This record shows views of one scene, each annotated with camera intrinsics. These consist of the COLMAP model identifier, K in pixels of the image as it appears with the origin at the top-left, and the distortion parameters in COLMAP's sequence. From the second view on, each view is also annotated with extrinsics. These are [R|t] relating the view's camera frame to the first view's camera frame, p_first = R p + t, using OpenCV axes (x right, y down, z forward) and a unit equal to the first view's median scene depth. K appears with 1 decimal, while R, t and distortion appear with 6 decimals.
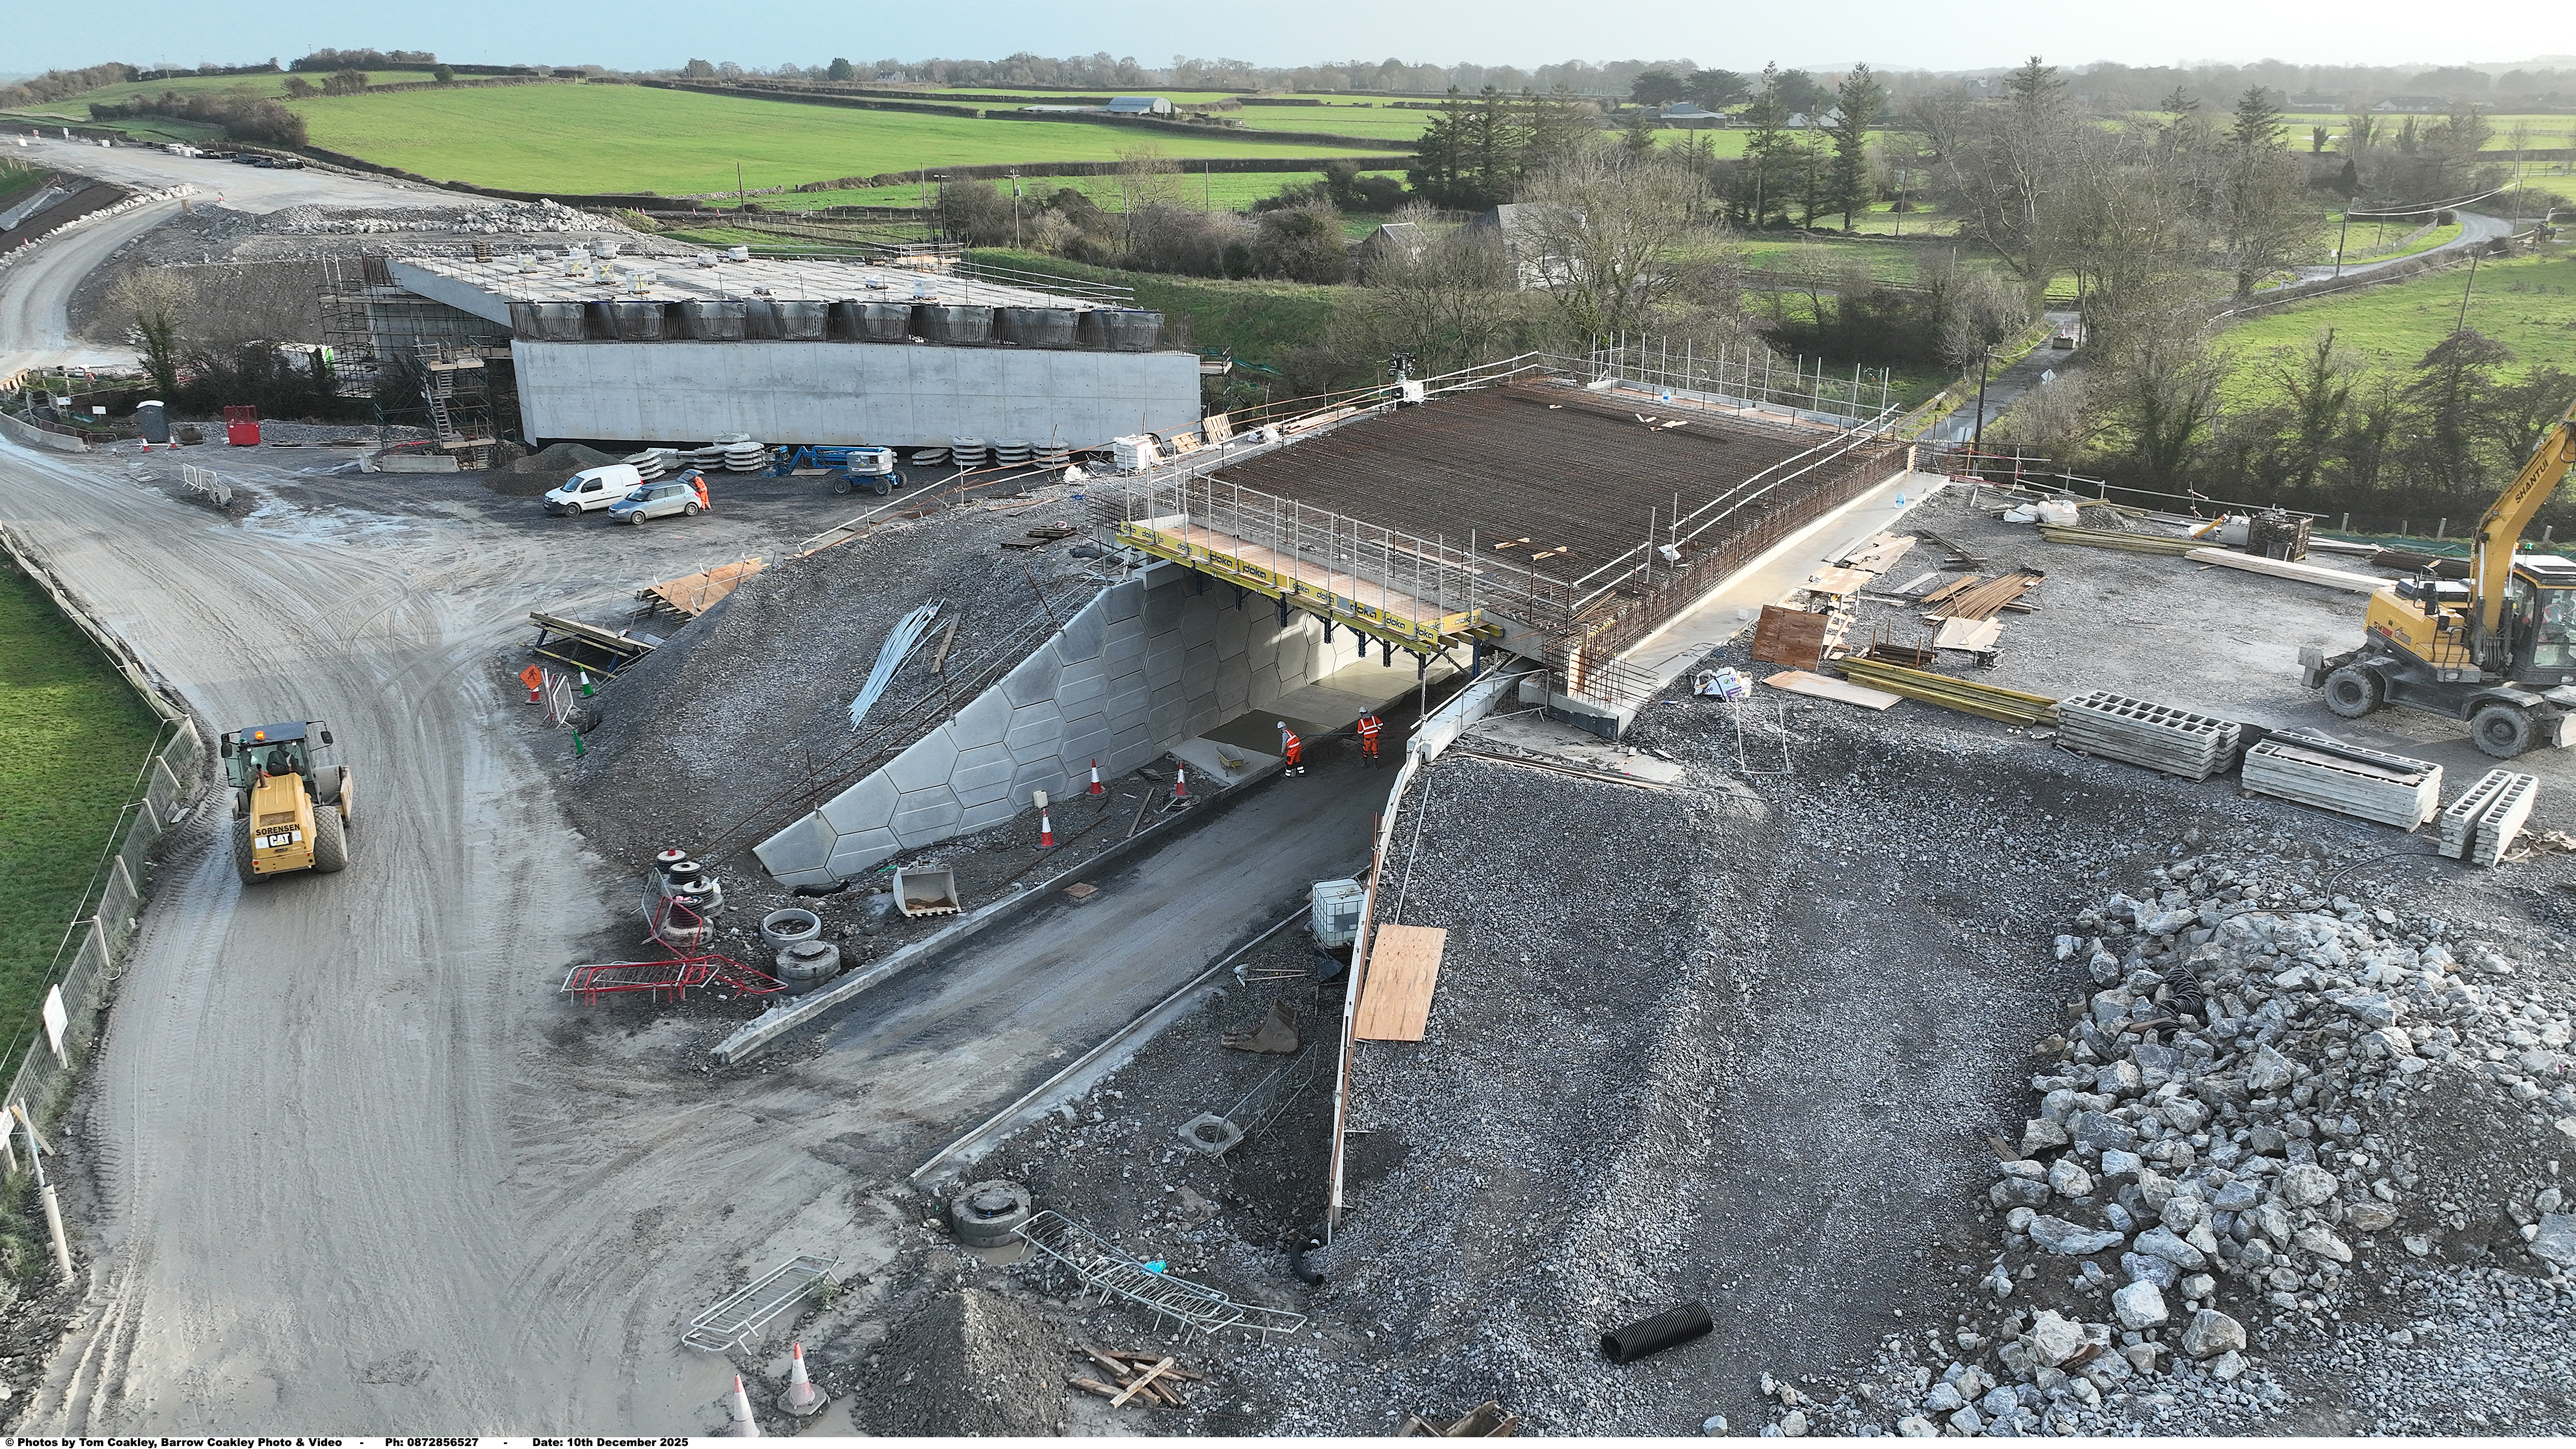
lens RADIAL K [[1814.9, 0, 1291.5], [0, 1814.9, 726.9], [0, 0, 1]] dist [-0.000353, 0.015910]
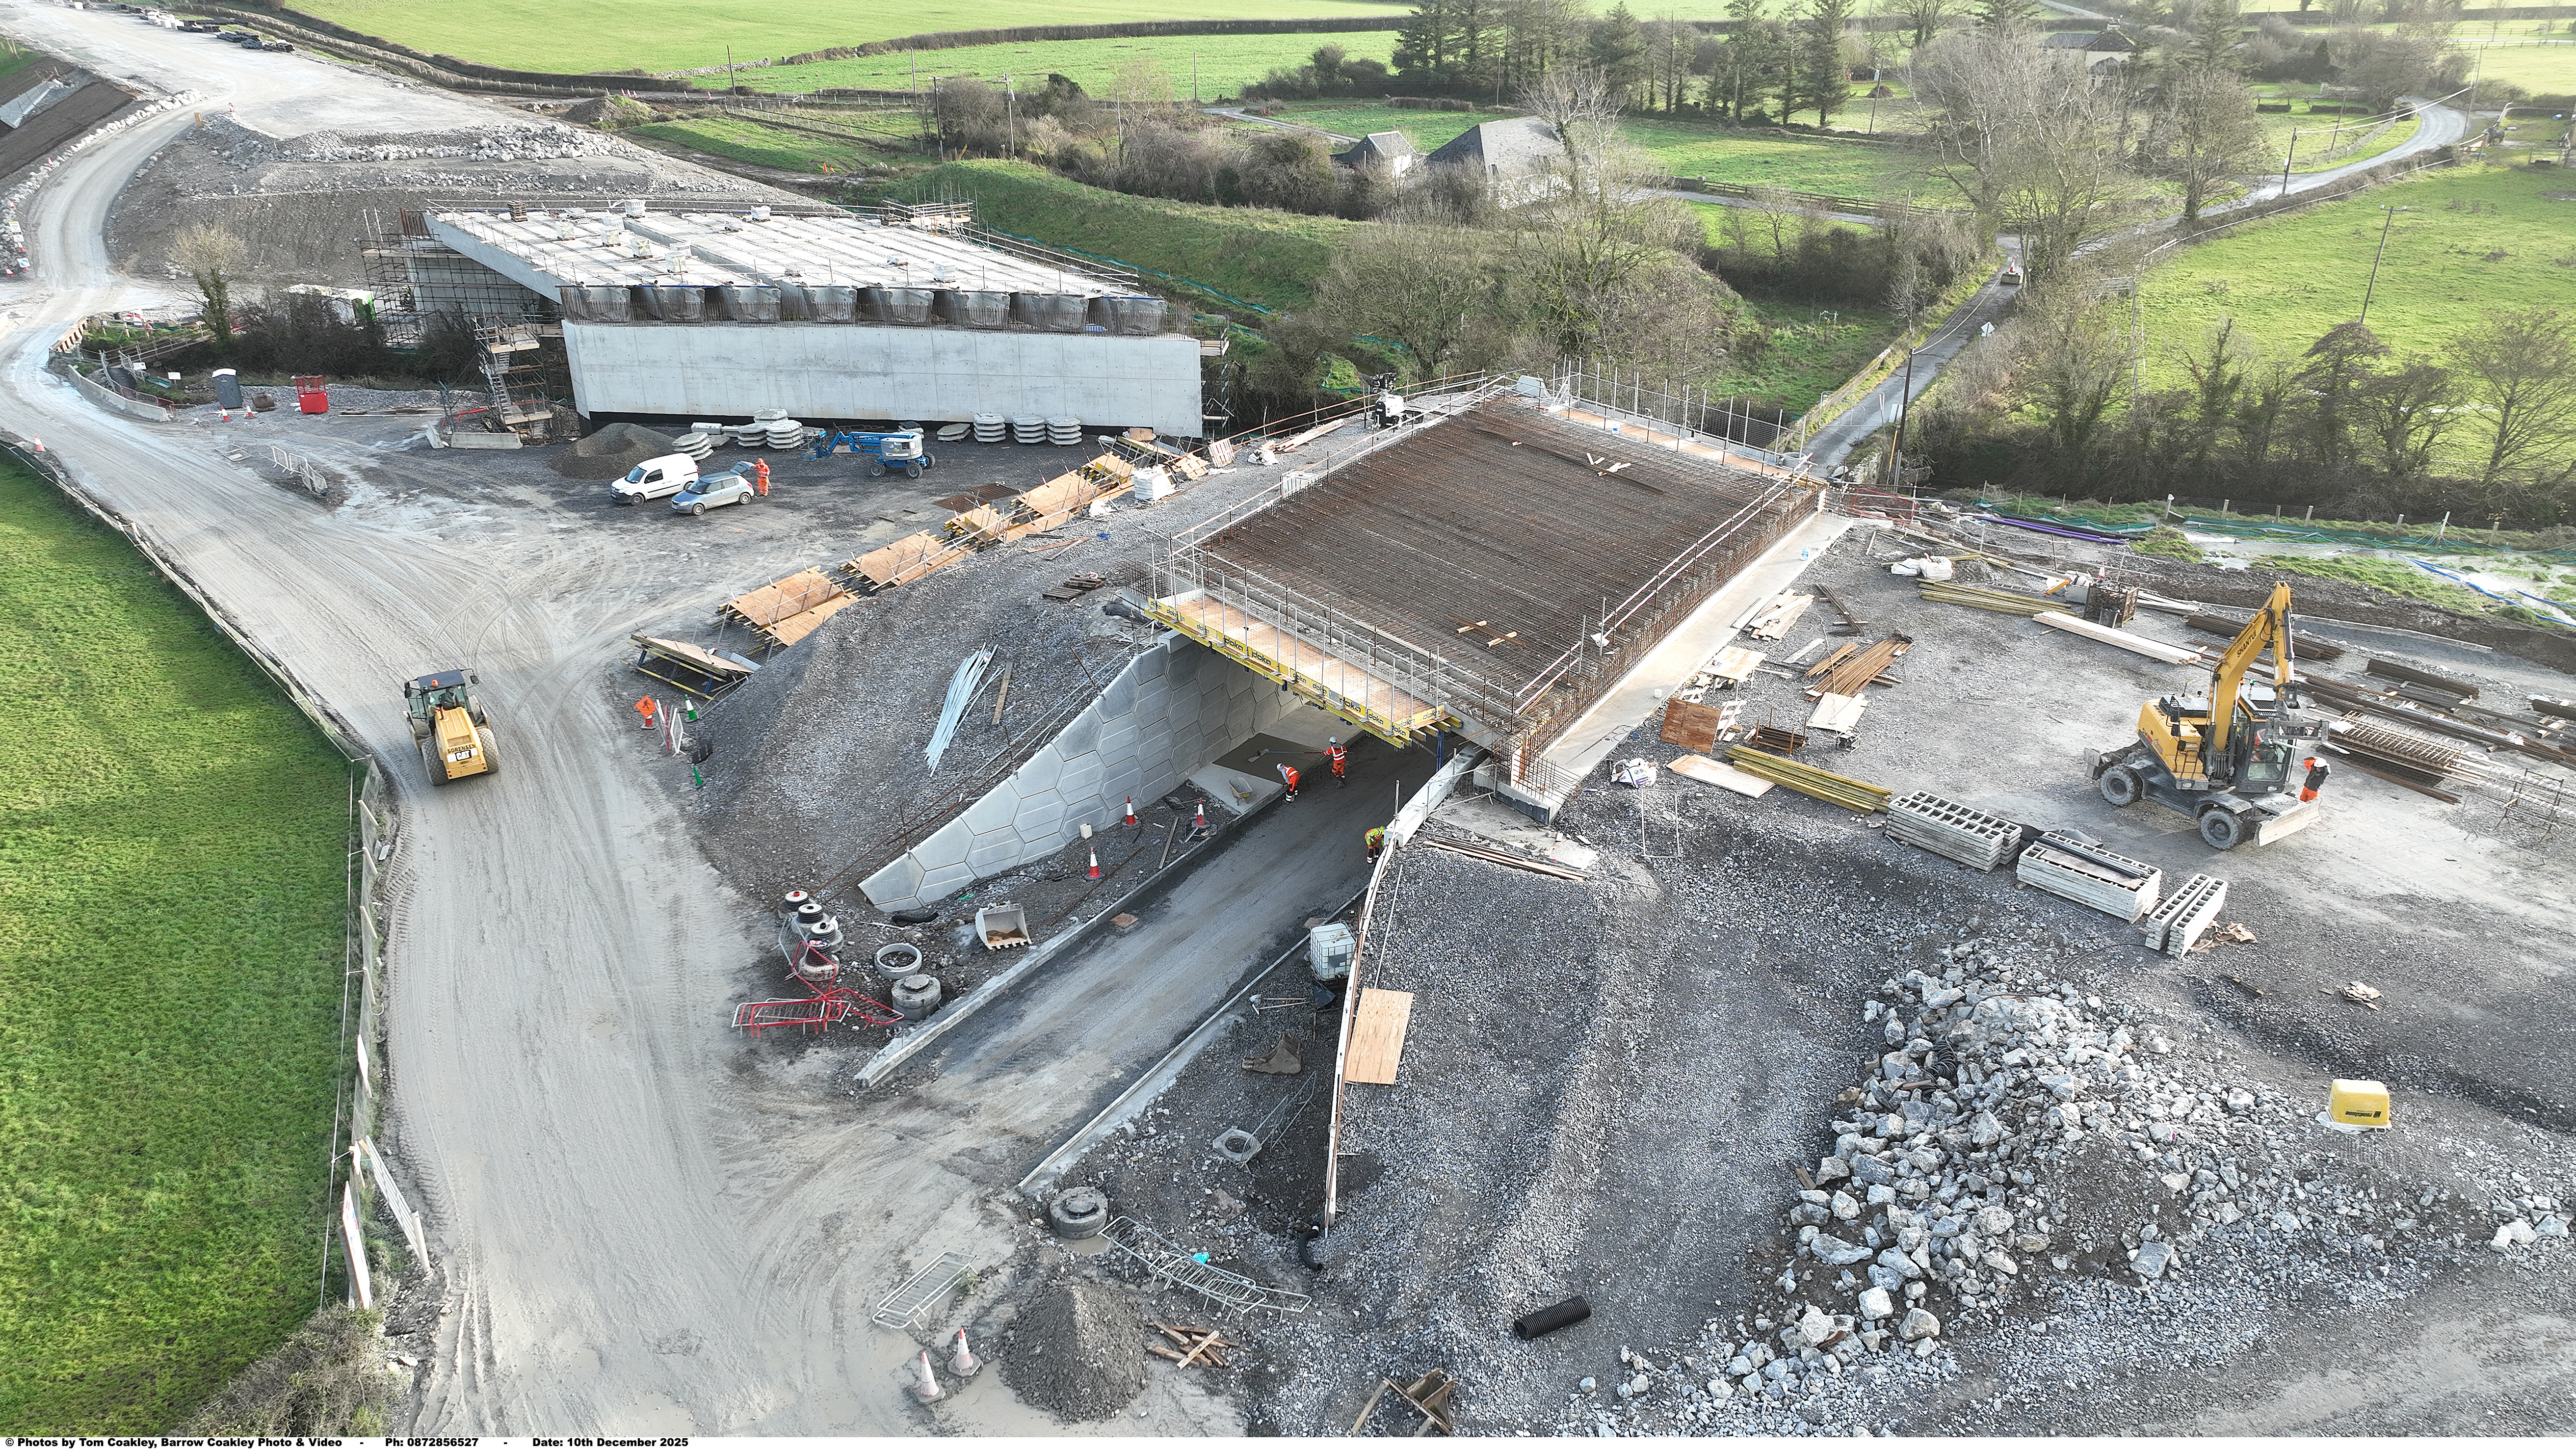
lens RADIAL K [[1814.9, 0, 1291.2], [0, 1814.9, 729.2], [0, 0, 1]] dist [-0.000353, 0.015910]
pose [[0.999964, -0.005295, 0.006677, -0.004073], [0.004649, 0.995627, 0.093304, -0.071240], [-0.007142, -0.093269, 0.995615, -0.105636]]
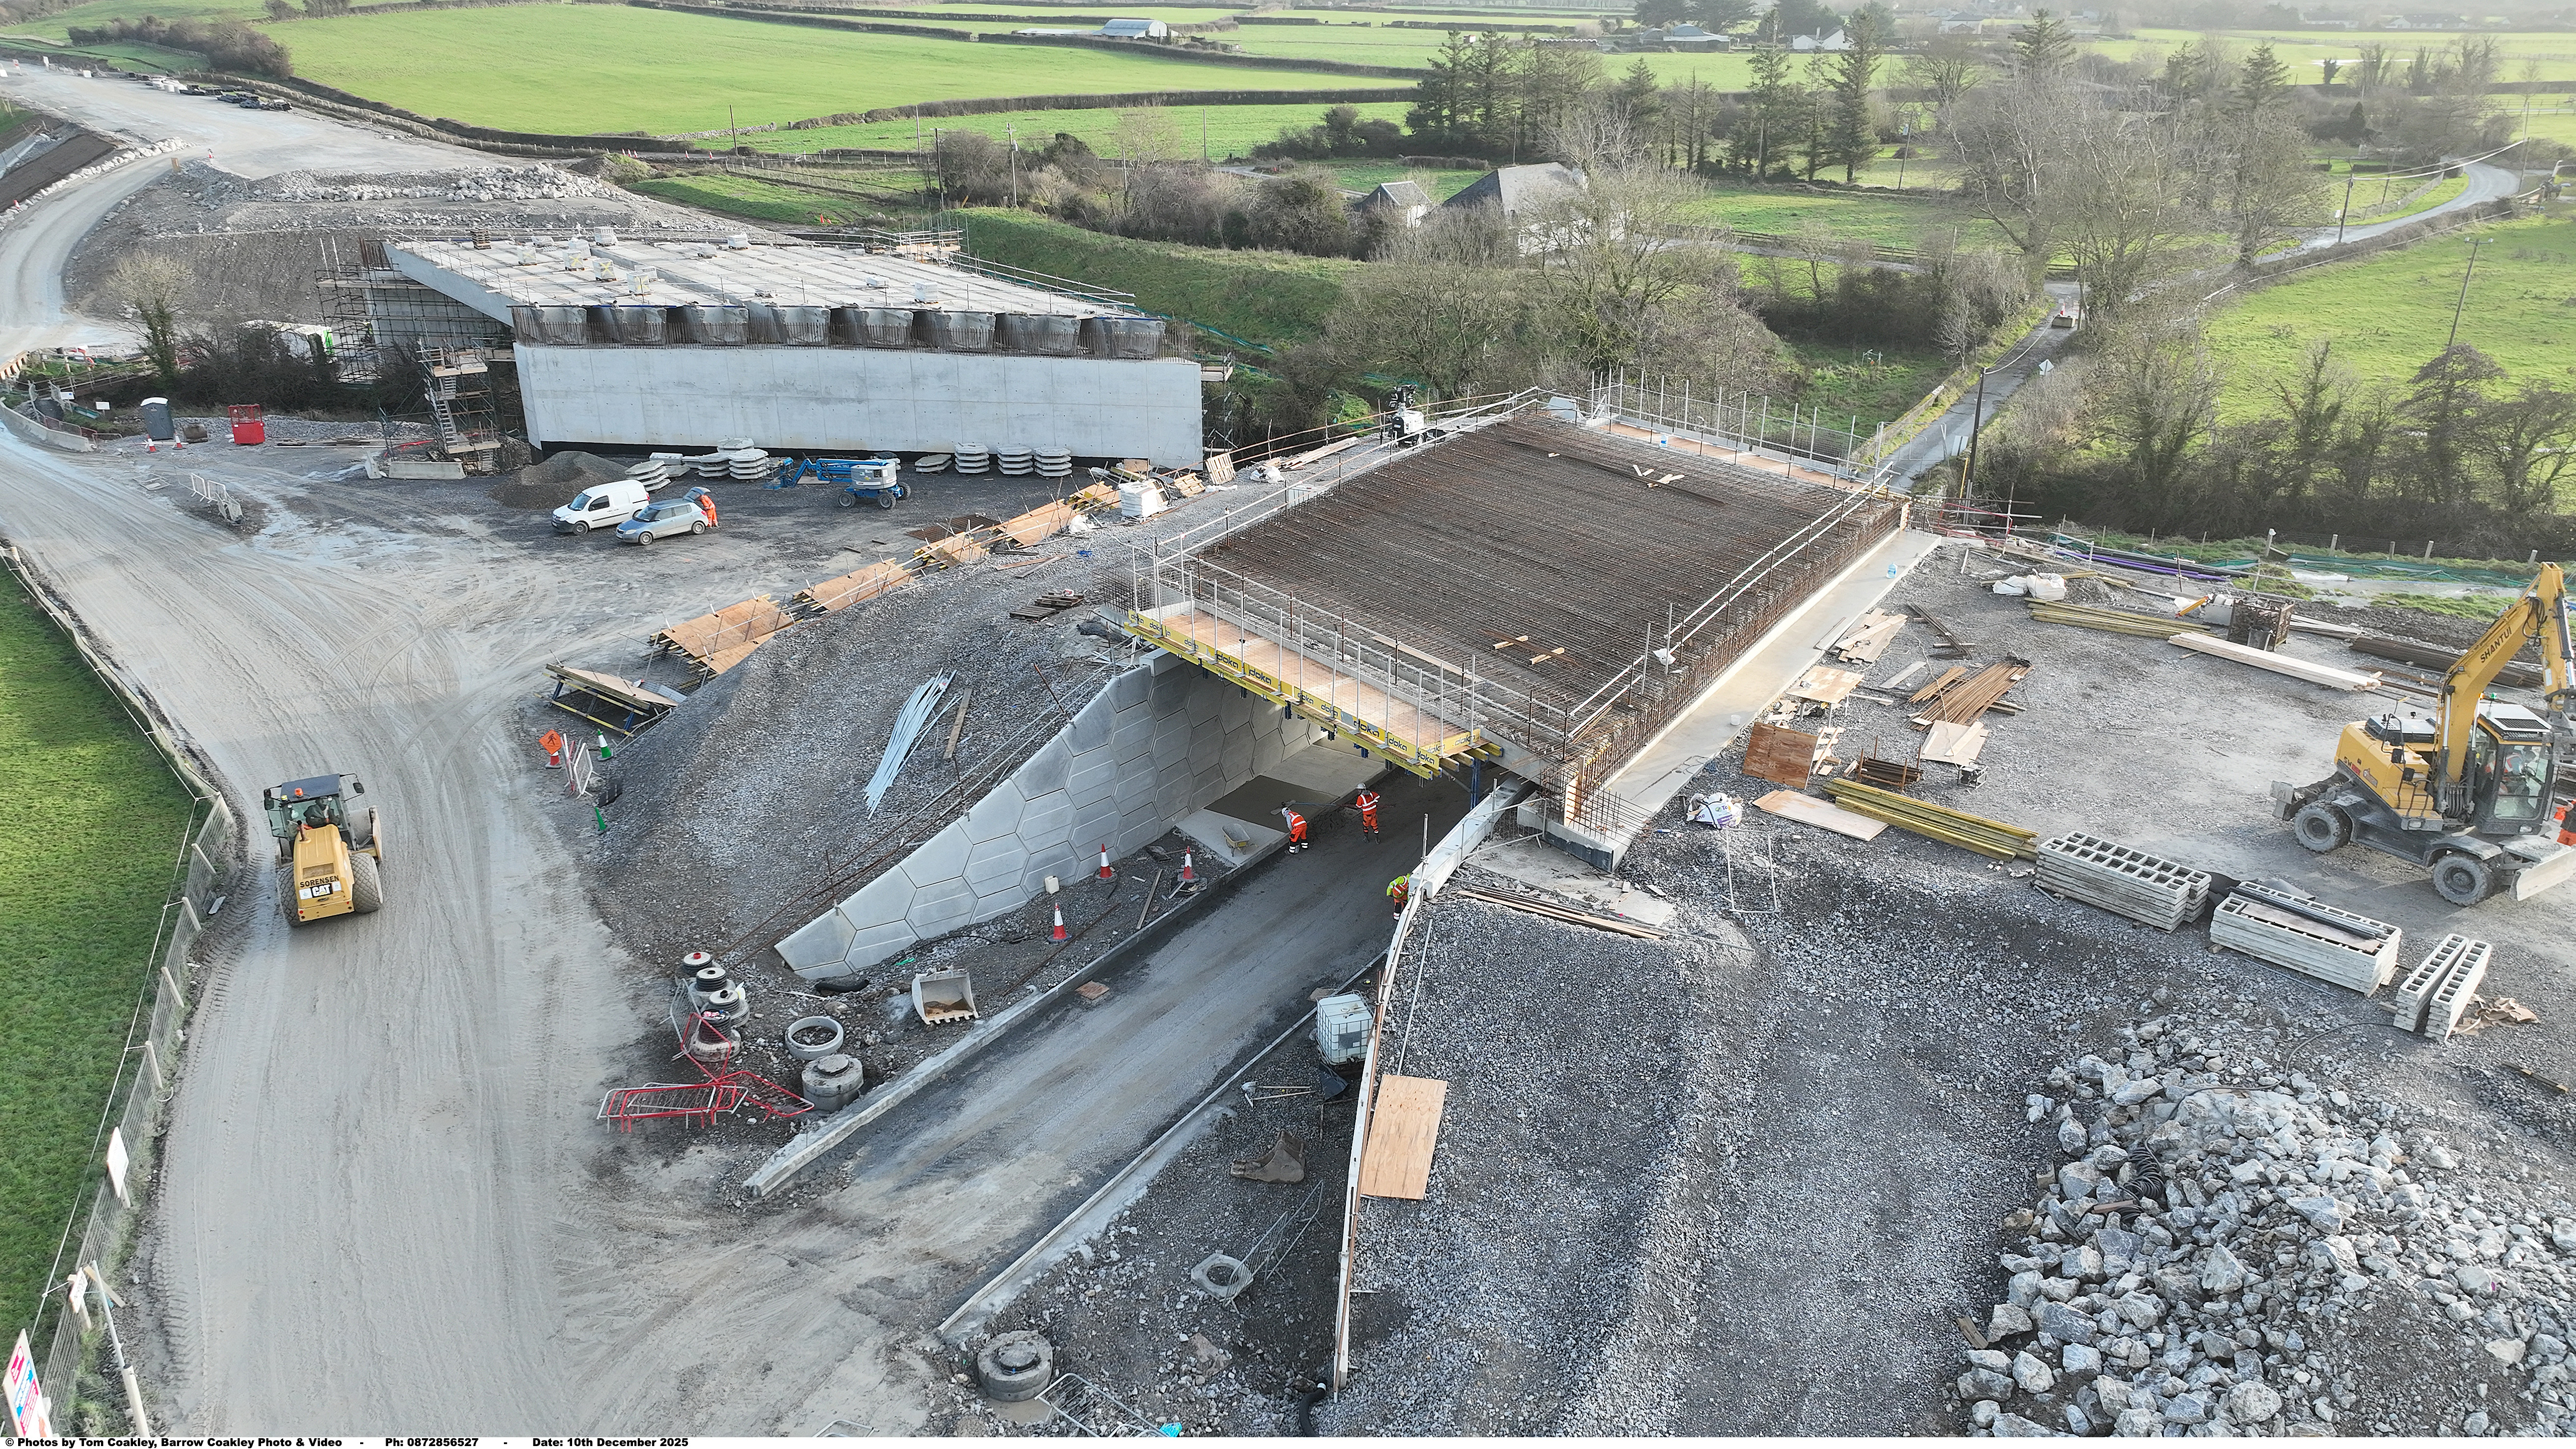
lens RADIAL K [[1814.9, 0, 1291.5], [0, 1814.9, 727.2], [0, 0, 1]] dist [-0.000353, 0.015910]
pose [[0.999999, -0.000333, 0.001576, -0.002003], [0.000260, 0.998919, 0.046492, -0.048967], [-0.001590, -0.046491, 0.998917, -0.012426]]
